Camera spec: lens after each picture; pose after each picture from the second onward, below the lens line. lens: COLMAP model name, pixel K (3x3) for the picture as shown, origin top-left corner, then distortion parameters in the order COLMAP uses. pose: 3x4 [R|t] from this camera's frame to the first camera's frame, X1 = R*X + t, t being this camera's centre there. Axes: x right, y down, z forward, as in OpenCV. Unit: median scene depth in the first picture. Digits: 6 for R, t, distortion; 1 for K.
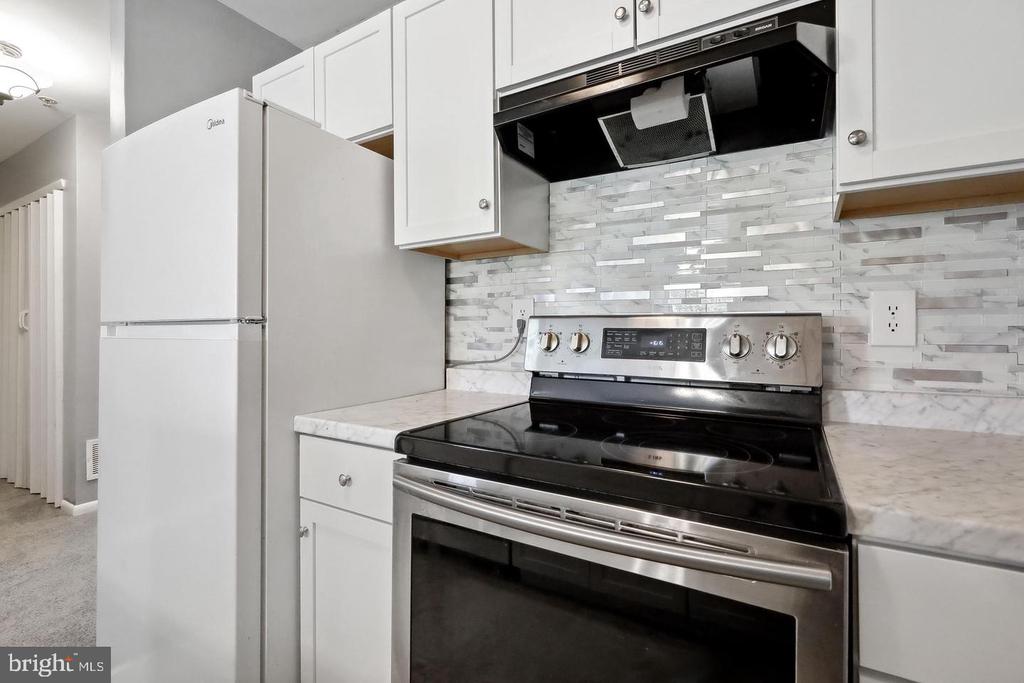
lens RADIAL K [[470.7, 0, 515.4], [0, 470.7, 332.4], [0, 0, 1]] dist [0.001804, 0.000937]
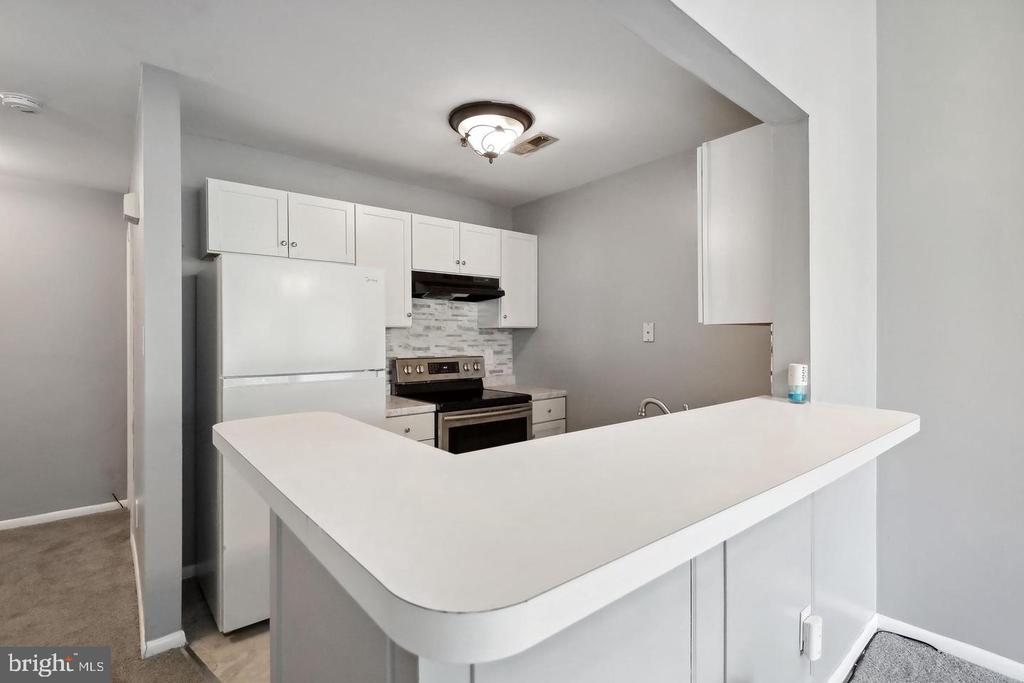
lens RADIAL K [[470.7, 0, 506.5], [0, 470.7, 336.0], [0, 0, 1]] dist [0.001804, 0.000937]
pose [[0.342222, -0.000992, 0.939619, -2.540697], [0.007291, 0.999972, -0.001600, -0.181183], [-0.939591, 0.007398, 0.342219, -0.359114]]
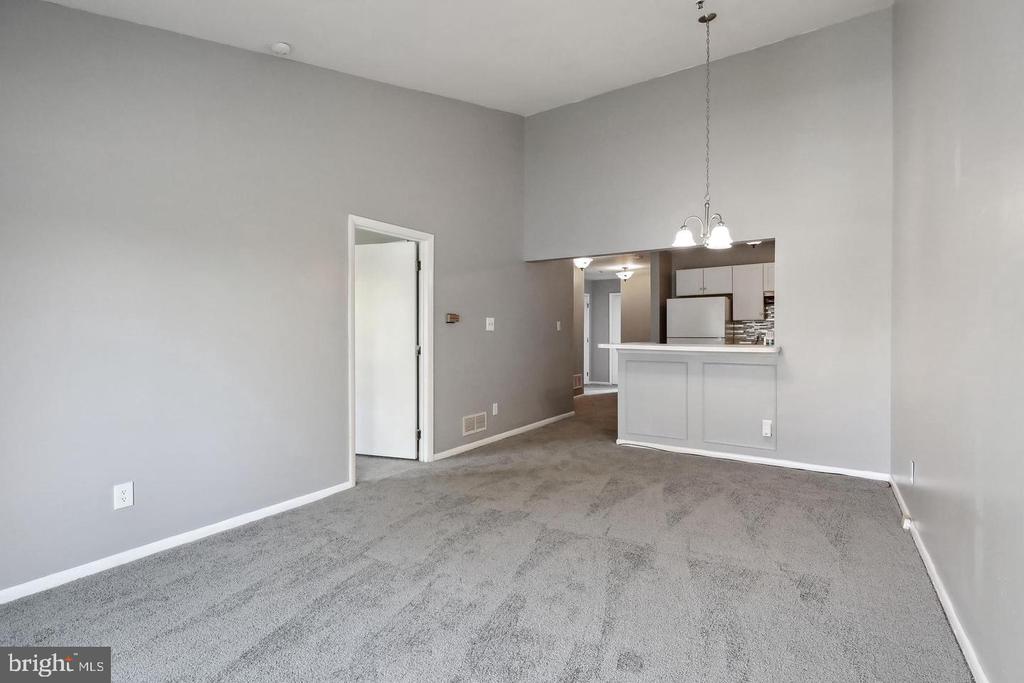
lens RADIAL K [[470.7, 0, 509.7], [0, 470.7, 341.2], [0, 0, 1]] dist [0.001804, 0.000937]
pose [[0.997469, -0.004520, -0.070955, -2.768895], [0.005617, 0.999868, 0.015266, -0.077701], [0.070877, -0.015626, 0.997363, -4.876681]]
